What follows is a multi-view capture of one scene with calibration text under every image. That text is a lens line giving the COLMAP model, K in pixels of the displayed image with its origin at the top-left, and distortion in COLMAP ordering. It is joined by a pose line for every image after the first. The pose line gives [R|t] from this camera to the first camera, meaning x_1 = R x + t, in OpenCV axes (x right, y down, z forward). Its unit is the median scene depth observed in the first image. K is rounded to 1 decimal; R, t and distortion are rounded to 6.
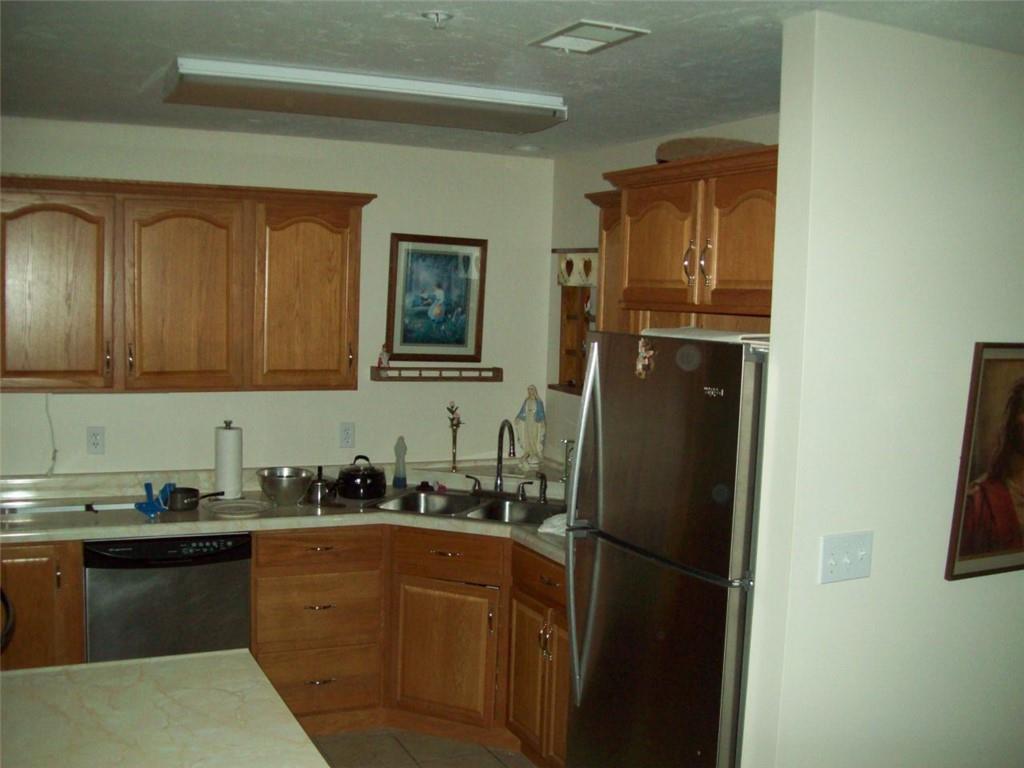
lens RADIAL K [[1082.5, 0, 512.0], [0, 1082.5, 384.0], [0, 0, 1]] dist [-0.133345, 0.024559]
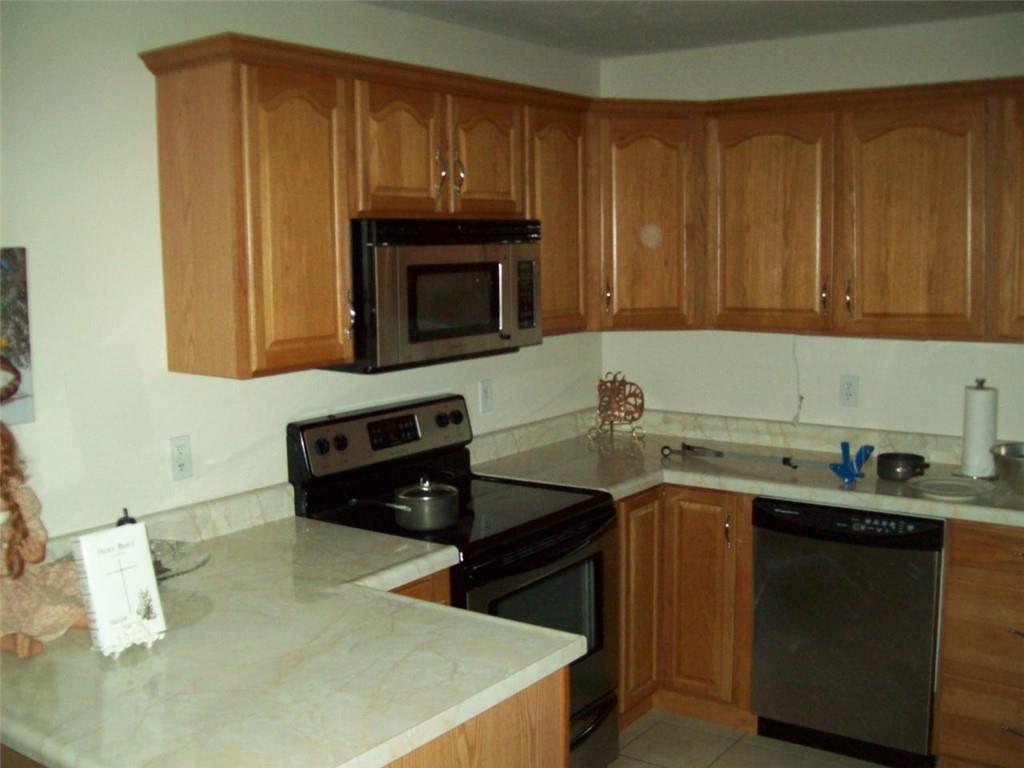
lens RADIAL K [[1082.5, 0, 512.0], [0, 1082.5, 384.0], [0, 0, 1]] dist [-0.133345, 0.024559]
pose [[0.490224, 0.074924, -0.868370, 0.268438], [-0.038488, 0.997187, 0.064311, 0.001107], [0.870746, 0.001895, 0.491729, 0.336195]]
